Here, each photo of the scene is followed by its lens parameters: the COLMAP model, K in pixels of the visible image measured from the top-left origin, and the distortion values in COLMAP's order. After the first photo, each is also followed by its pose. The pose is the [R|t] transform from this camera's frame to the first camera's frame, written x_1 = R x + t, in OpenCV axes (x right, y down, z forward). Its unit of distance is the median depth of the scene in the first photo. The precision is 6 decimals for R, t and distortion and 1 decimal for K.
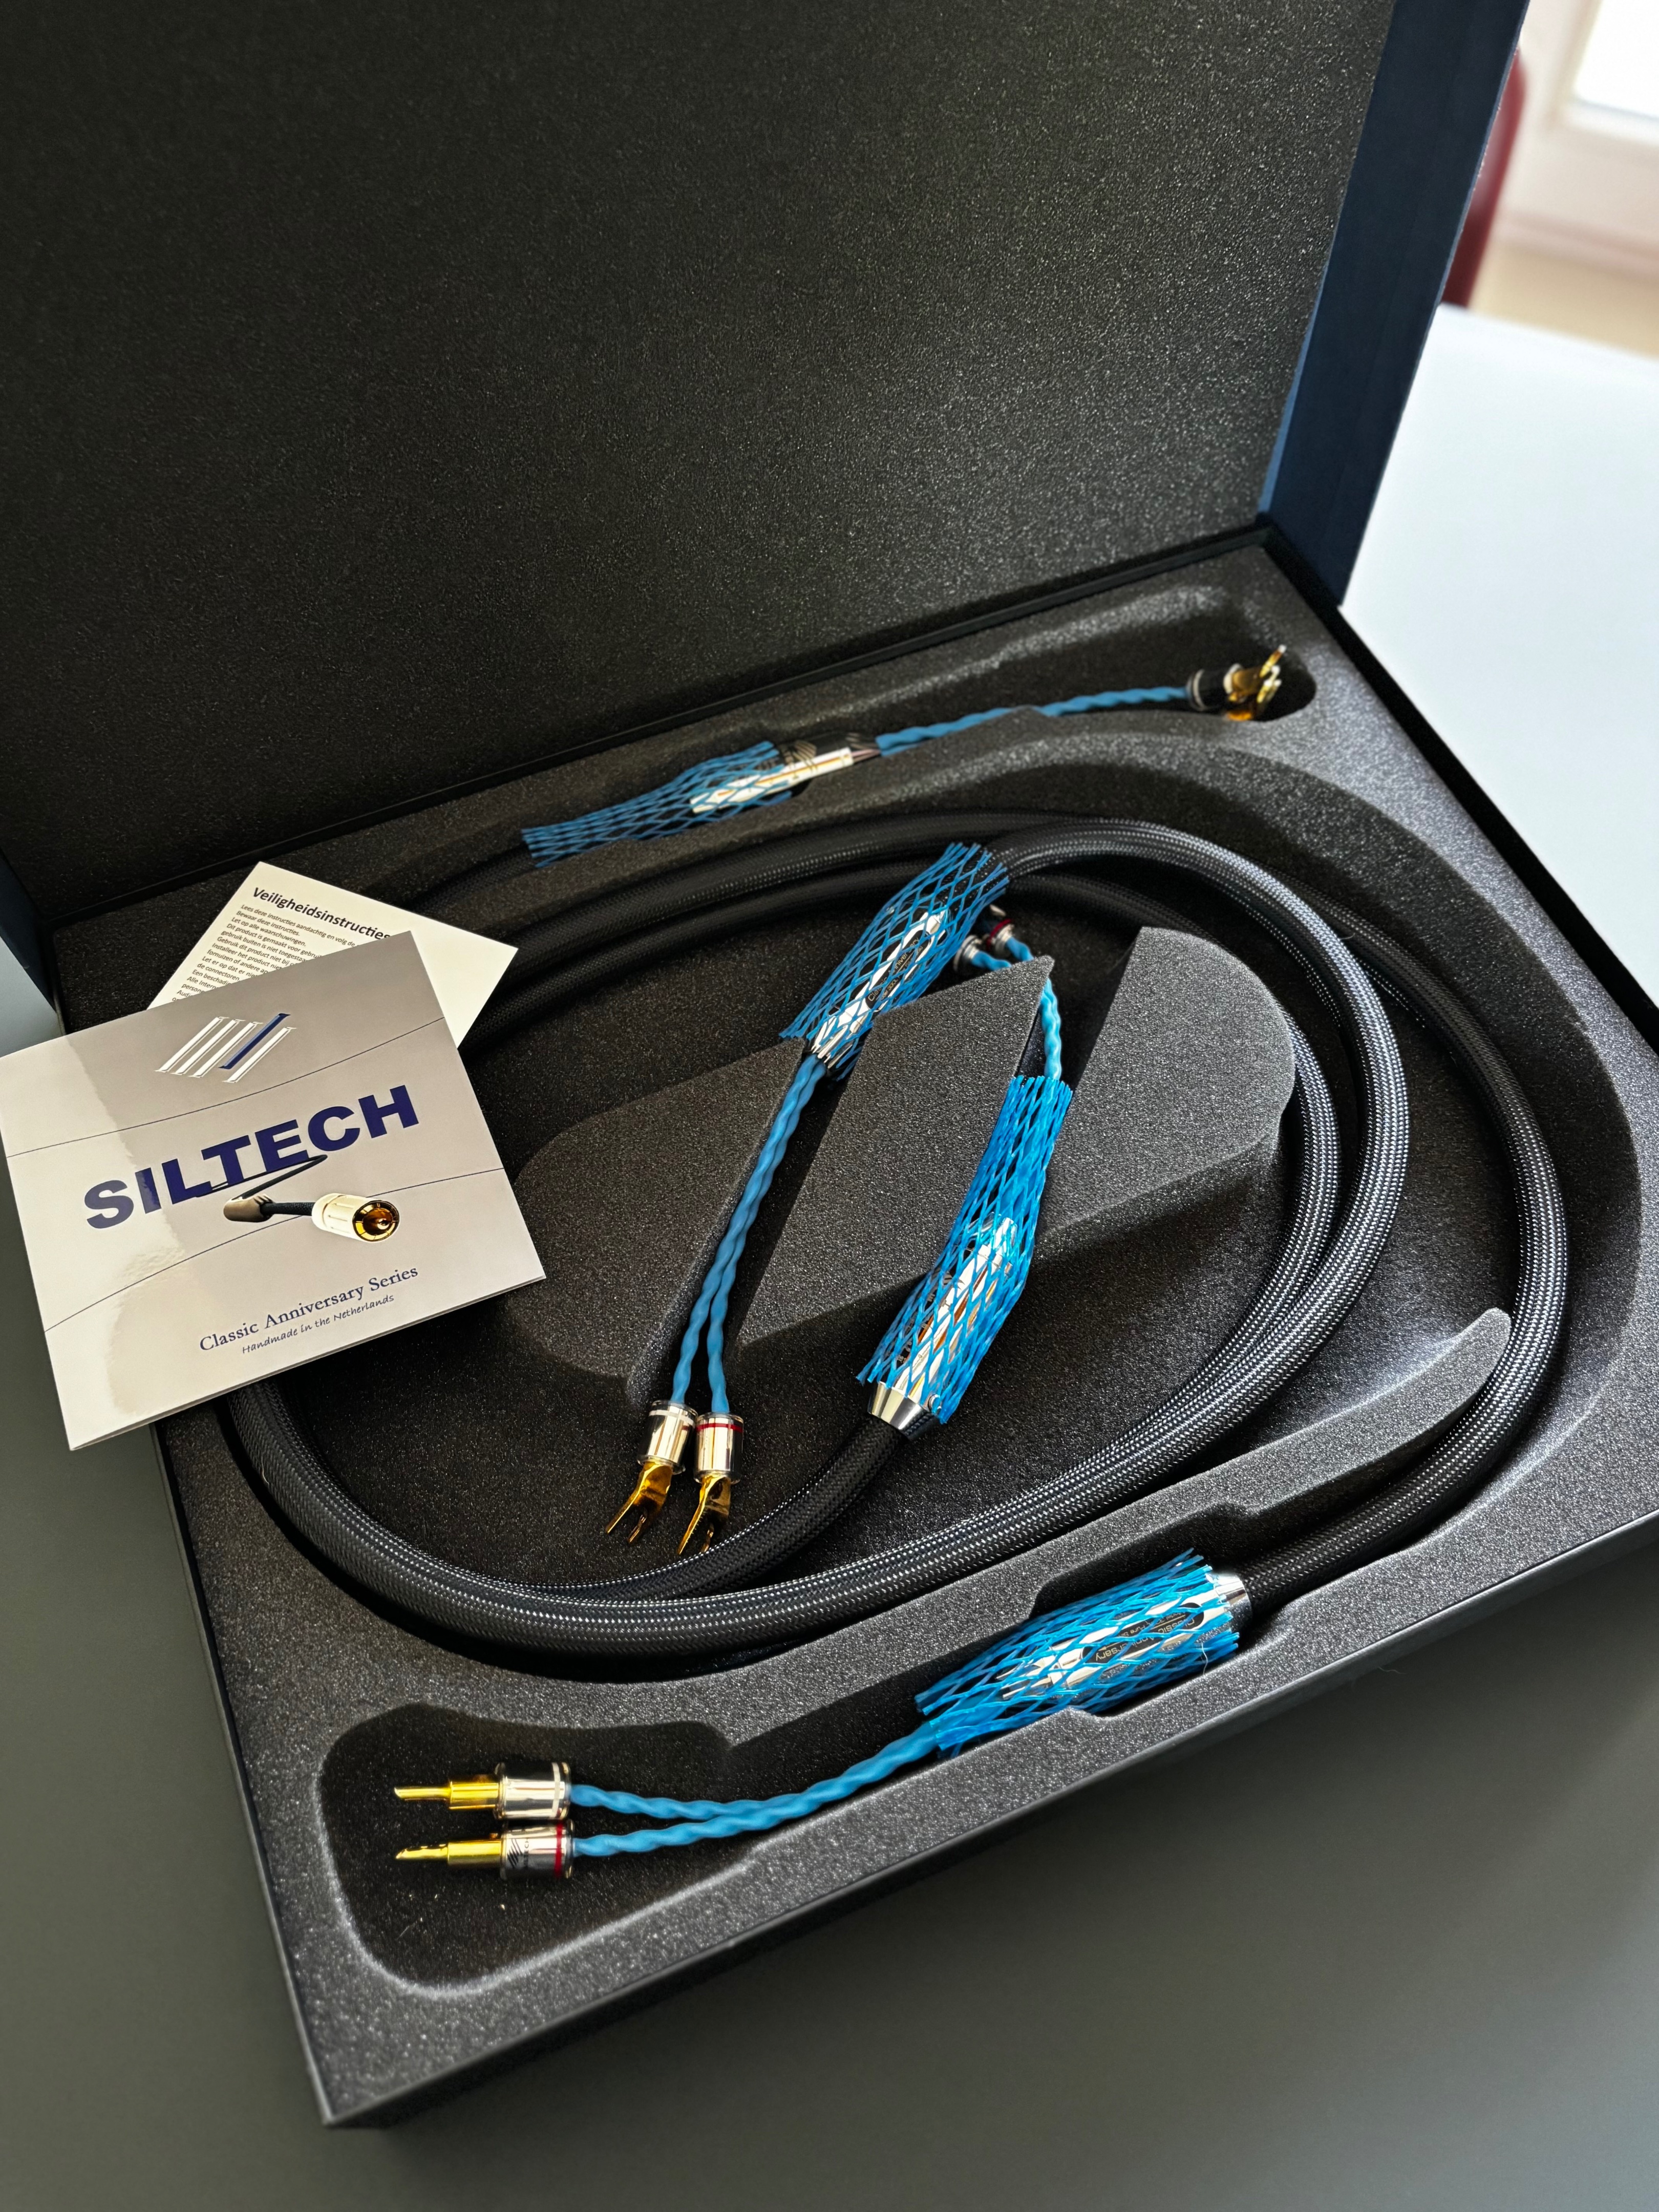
lens RADIAL K [[1681.7, 0, 837.0], [0, 1681.7, 1107.6], [0, 0, 1]] dist [-0.007426, -0.003041]
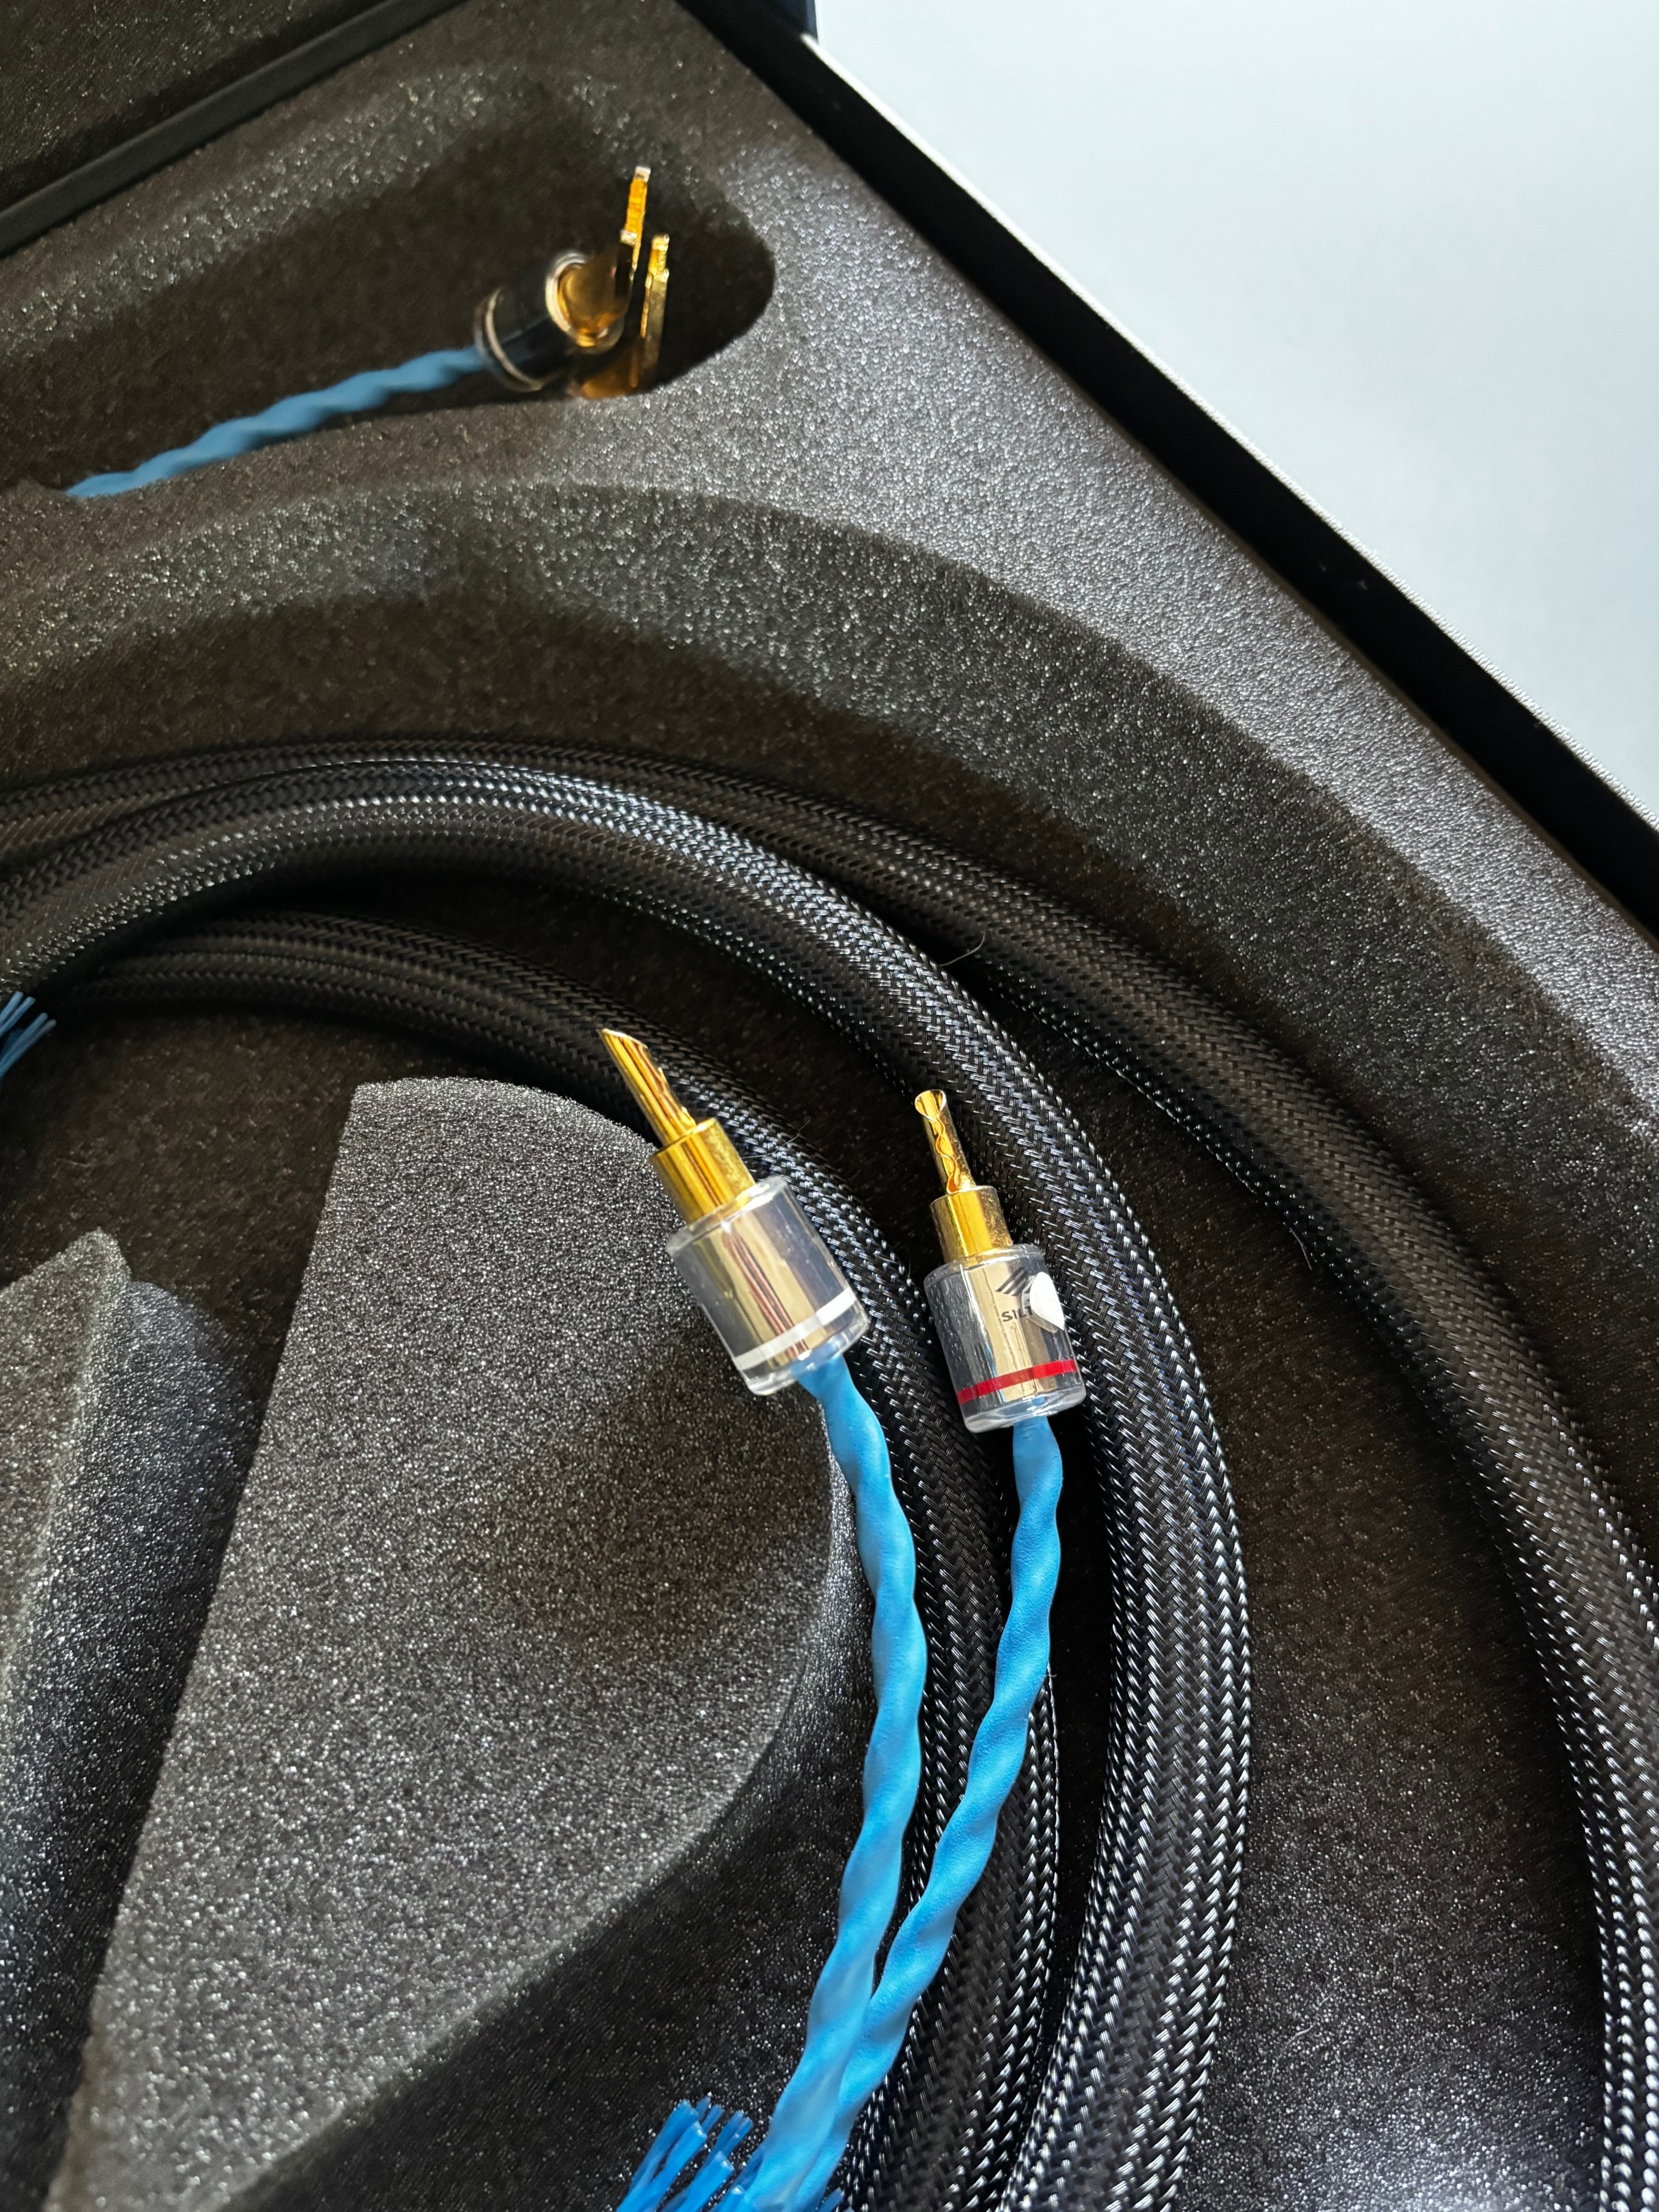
lens RADIAL K [[1681.7, 0, 821.5], [0, 1681.7, 1101.2], [0, 0, 1]] dist [-0.007426, -0.003041]
pose [[0.973425, -0.227548, 0.025781, 0.251045], [0.221333, 0.963731, 0.149109, -0.127420], [-0.058776, -0.139441, 0.988485, 0.621802]]
